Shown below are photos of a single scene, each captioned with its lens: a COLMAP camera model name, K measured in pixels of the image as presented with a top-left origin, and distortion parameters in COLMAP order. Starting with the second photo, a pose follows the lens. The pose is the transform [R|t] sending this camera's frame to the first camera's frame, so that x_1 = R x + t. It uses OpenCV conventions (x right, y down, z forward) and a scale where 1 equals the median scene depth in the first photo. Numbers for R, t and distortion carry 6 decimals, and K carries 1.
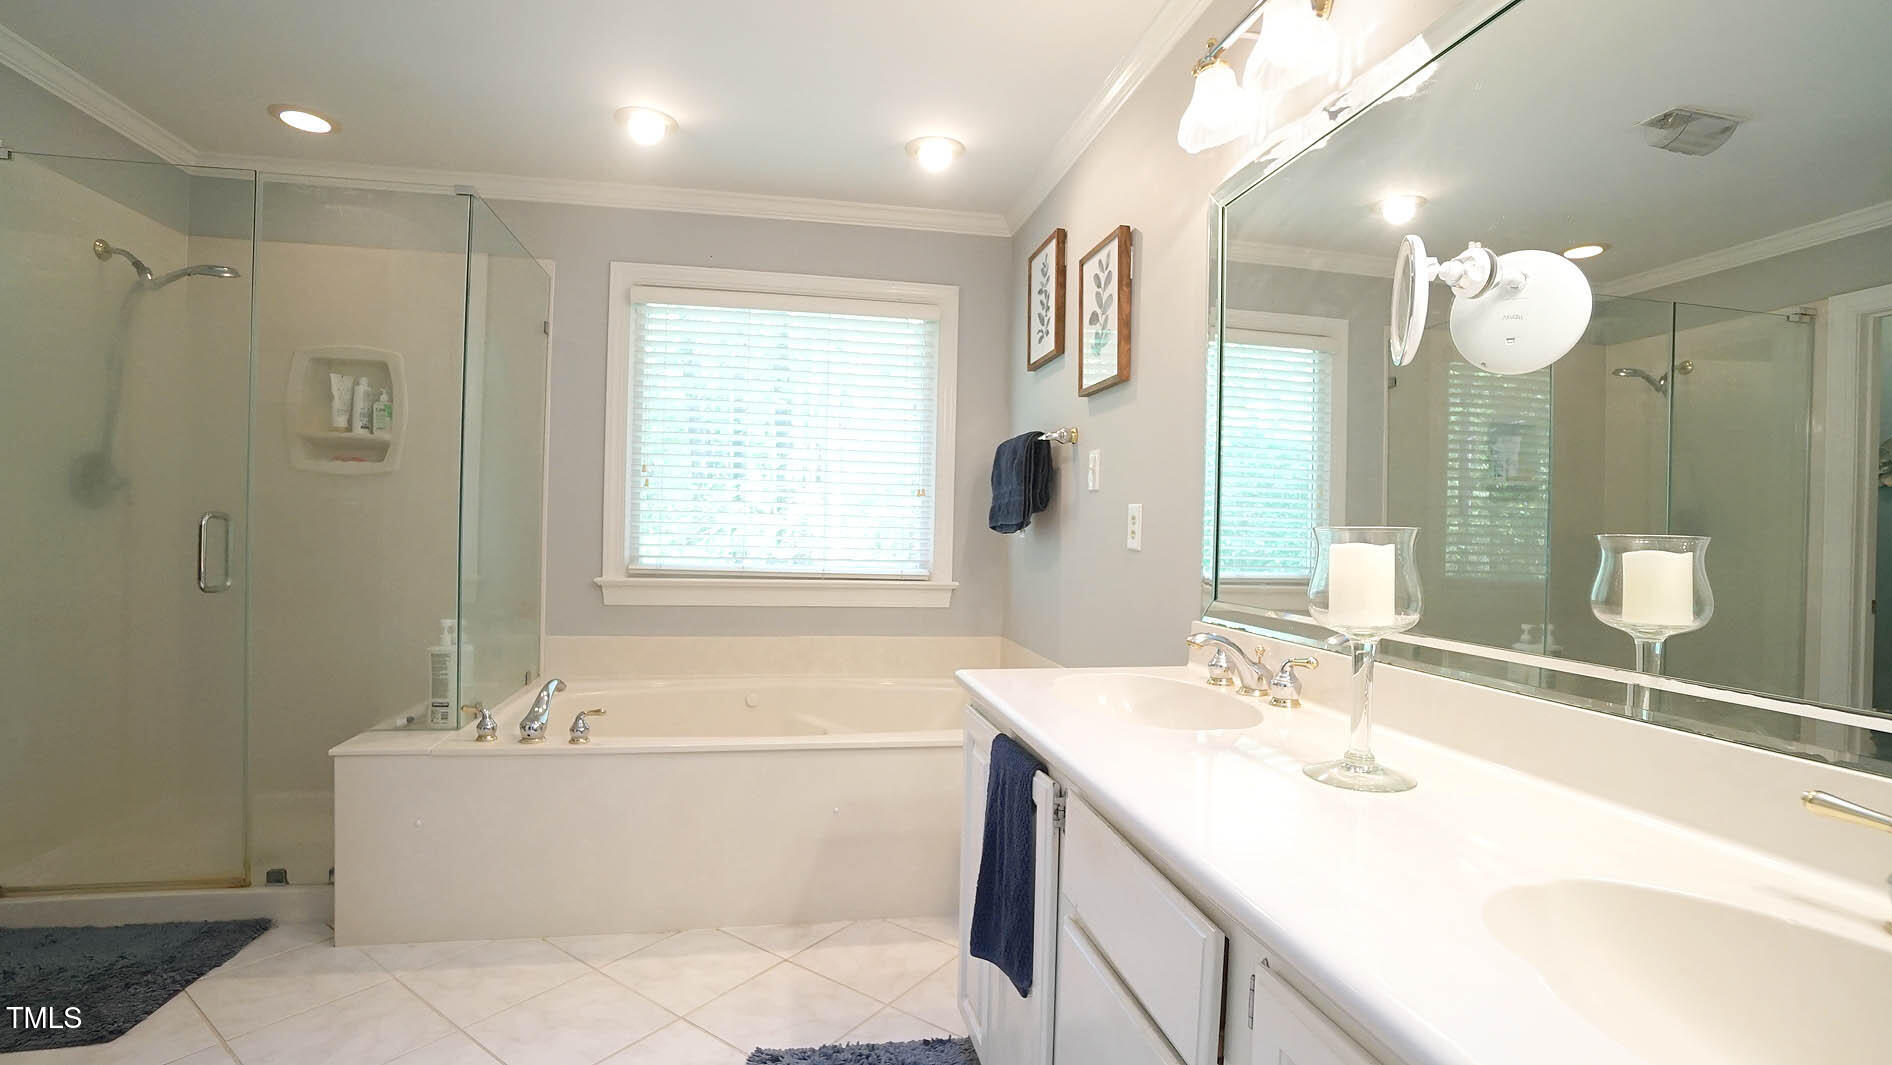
lens RADIAL K [[838.8, 0, 938.7], [0, 838.8, 540.9], [0, 0, 1]] dist [-0.070553, 0.026541]
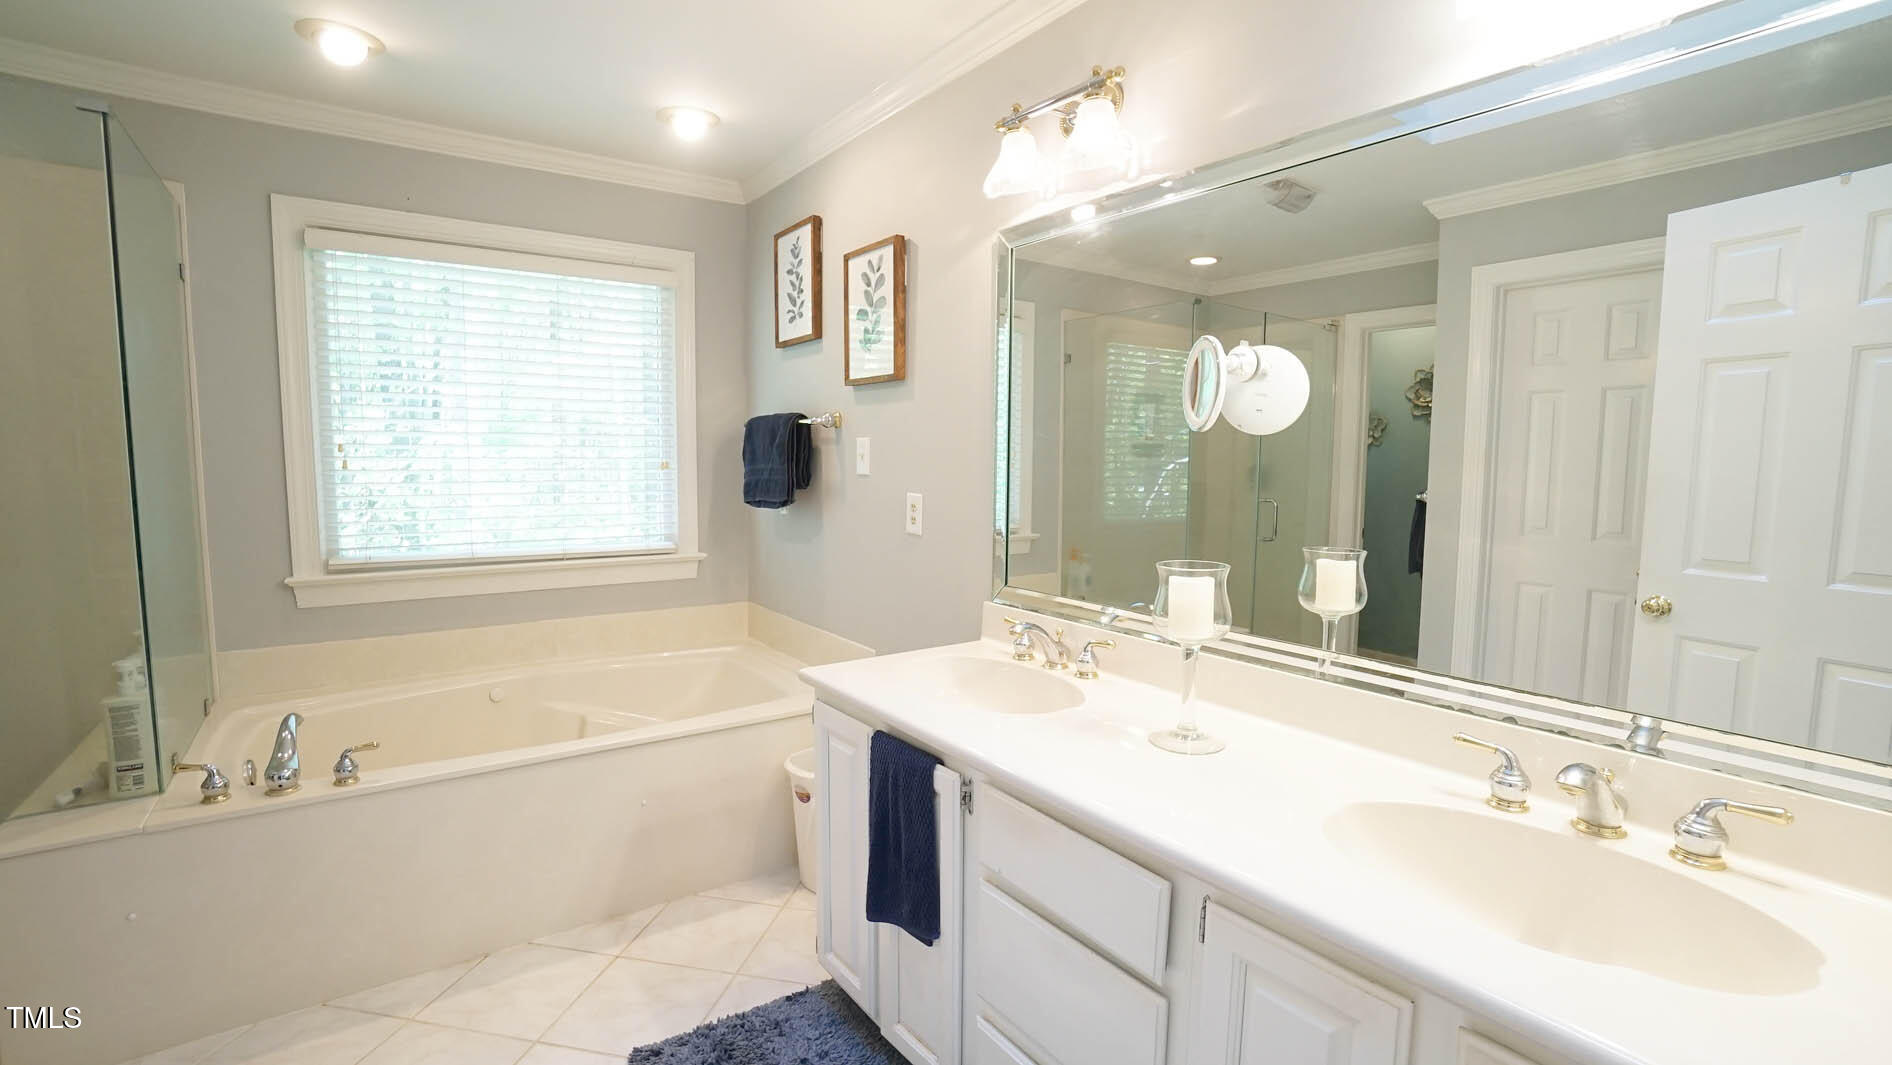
lens RADIAL K [[831.1, 0, 938.1], [0, 831.1, 541.2], [0, 0, 1]] dist [-0.070962, 0.026287]
pose [[0.907622, -0.057180, 0.415877, -0.193890], [0.015438, 0.994556, 0.103052, -0.090605], [-0.419505, -0.087112, 0.903563, -0.025200]]
